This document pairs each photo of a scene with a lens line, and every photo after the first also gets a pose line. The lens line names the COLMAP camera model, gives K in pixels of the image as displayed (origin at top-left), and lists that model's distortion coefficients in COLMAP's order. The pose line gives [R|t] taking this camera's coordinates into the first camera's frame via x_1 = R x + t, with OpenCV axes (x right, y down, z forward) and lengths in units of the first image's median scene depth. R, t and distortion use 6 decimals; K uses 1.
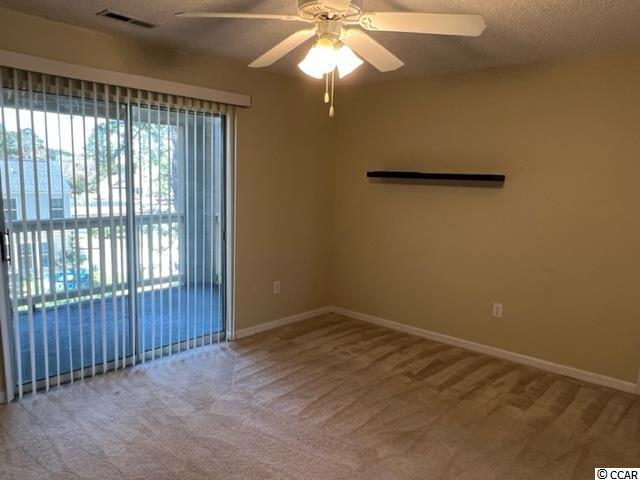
lens RADIAL K [[484.3, 0, 315.2], [0, 484.3, 242.1], [0, 0, 1]] dist [0.002368, -0.002227]
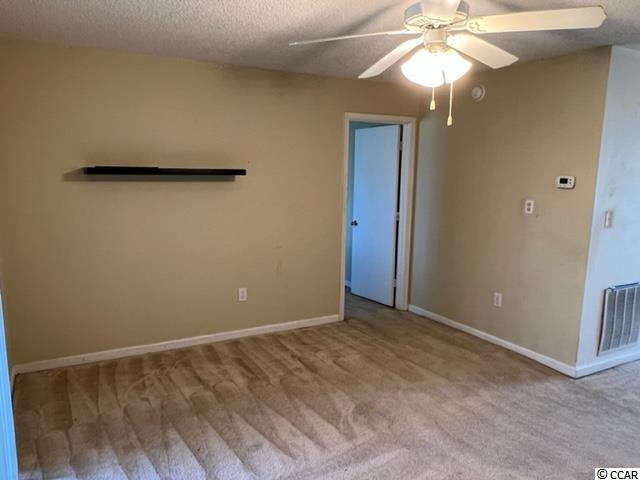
lens RADIAL K [[484.3, 0, 315.2], [0, 484.3, 242.1], [0, 0, 1]] dist [0.002368, -0.002227]
pose [[0.337028, -0.166971, 0.926571, -0.566245], [0.130316, 0.982949, 0.129729, -0.095904], [-0.932432, 0.077025, 0.353040, 0.479204]]
